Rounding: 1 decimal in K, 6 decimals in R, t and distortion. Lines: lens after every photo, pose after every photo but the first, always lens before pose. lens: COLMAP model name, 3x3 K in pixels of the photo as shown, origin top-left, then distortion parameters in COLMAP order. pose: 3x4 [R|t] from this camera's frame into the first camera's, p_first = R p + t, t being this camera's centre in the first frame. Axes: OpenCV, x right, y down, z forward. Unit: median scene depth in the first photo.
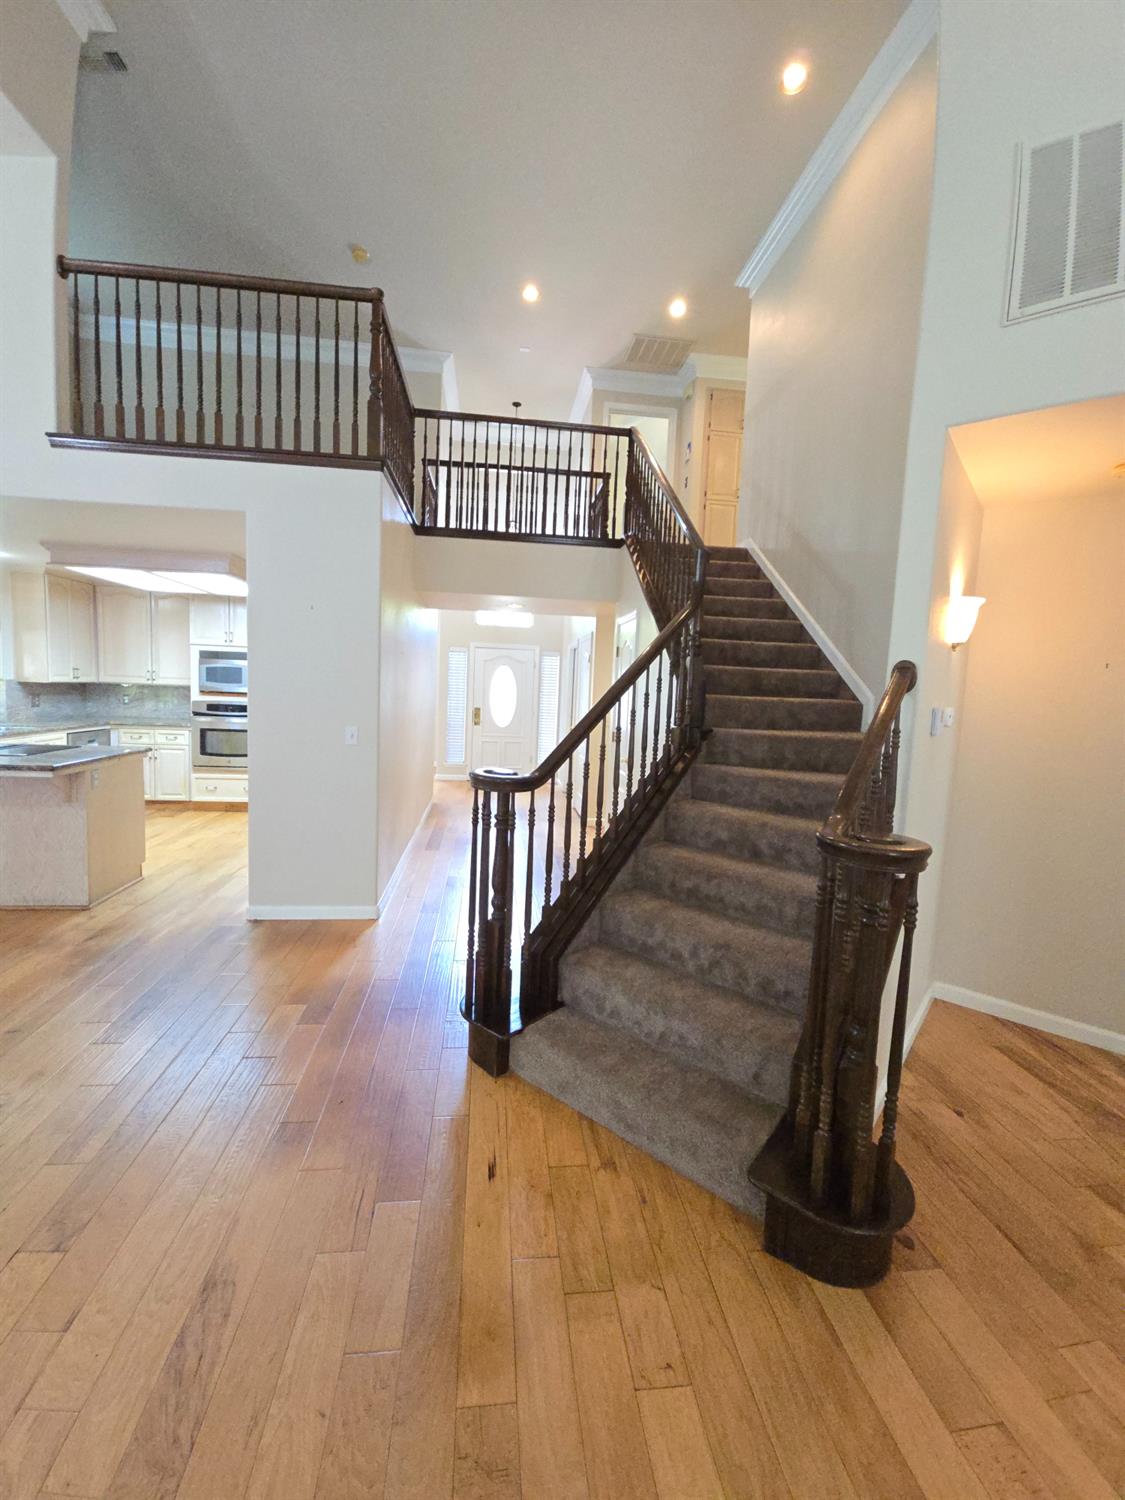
lens RADIAL K [[613.5, 0, 561.7], [0, 613.5, 744.3], [0, 0, 1]] dist [0.002555, 0.000032]
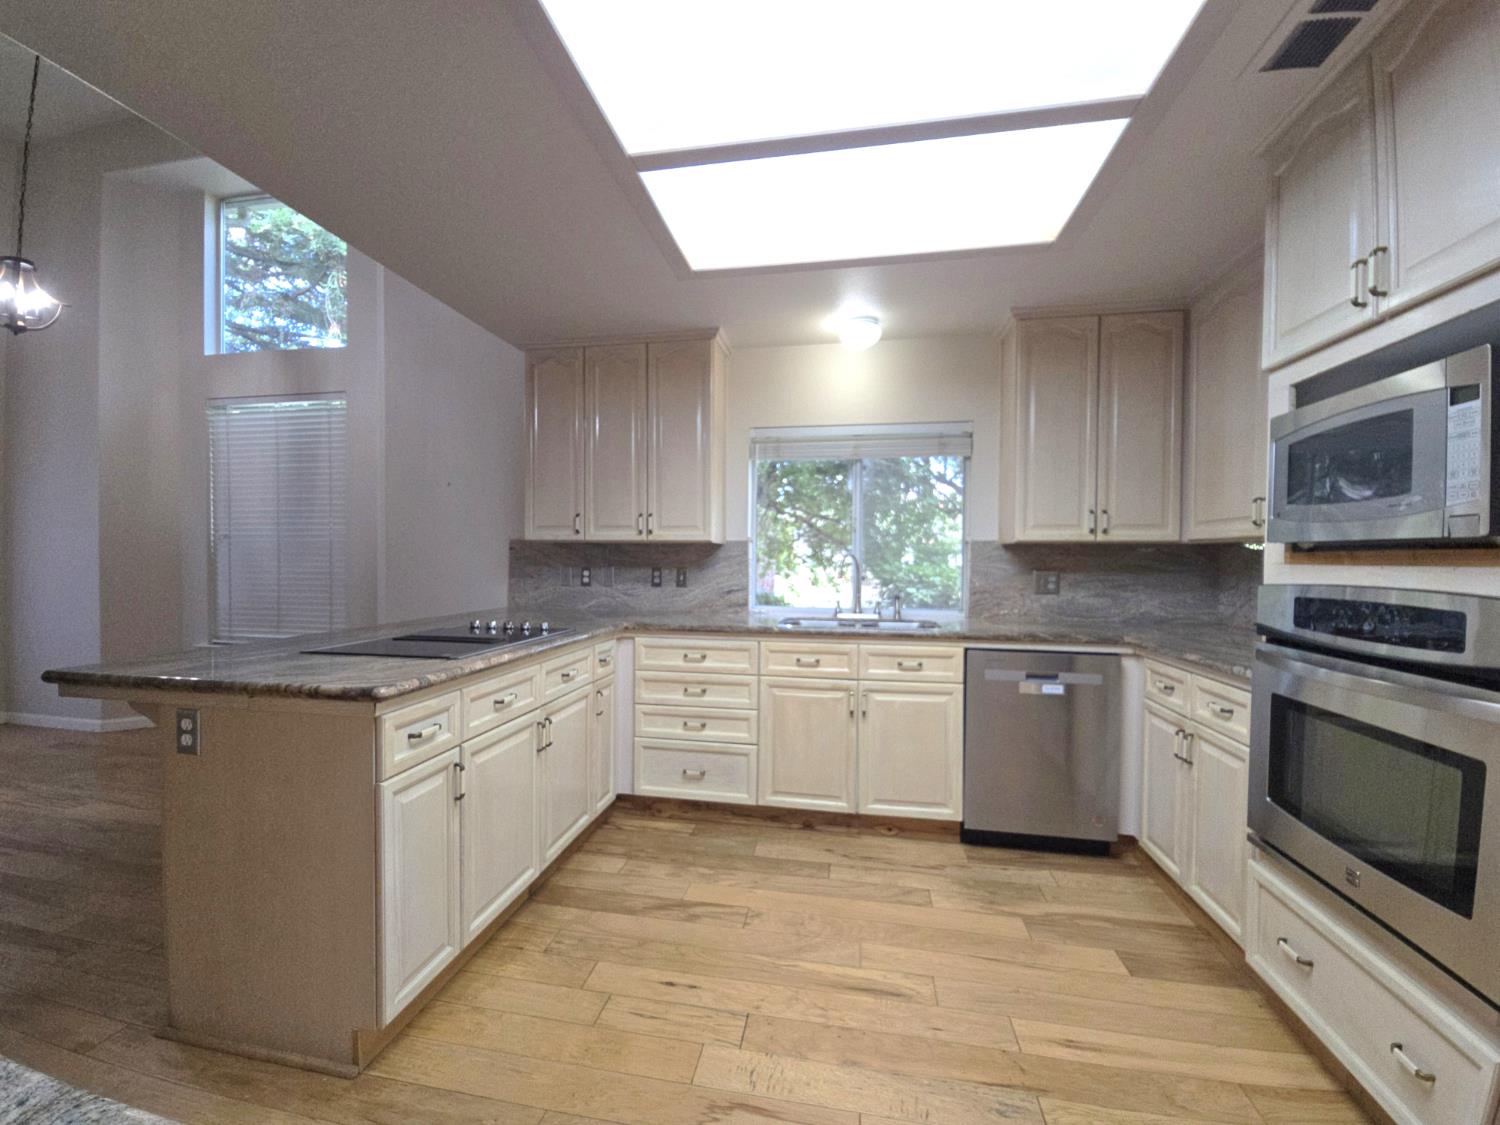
lens RADIAL K [[613.5, 0, 749.0], [0, 613.5, 565.3], [0, 0, 1]] dist [0.002555, 0.000032]
pose [[-0.296998, -0.030351, -0.954396, -0.275054], [-0.109647, 0.993967, 0.002511, -0.055276], [0.948562, 0.105393, -0.298534, 0.863270]]
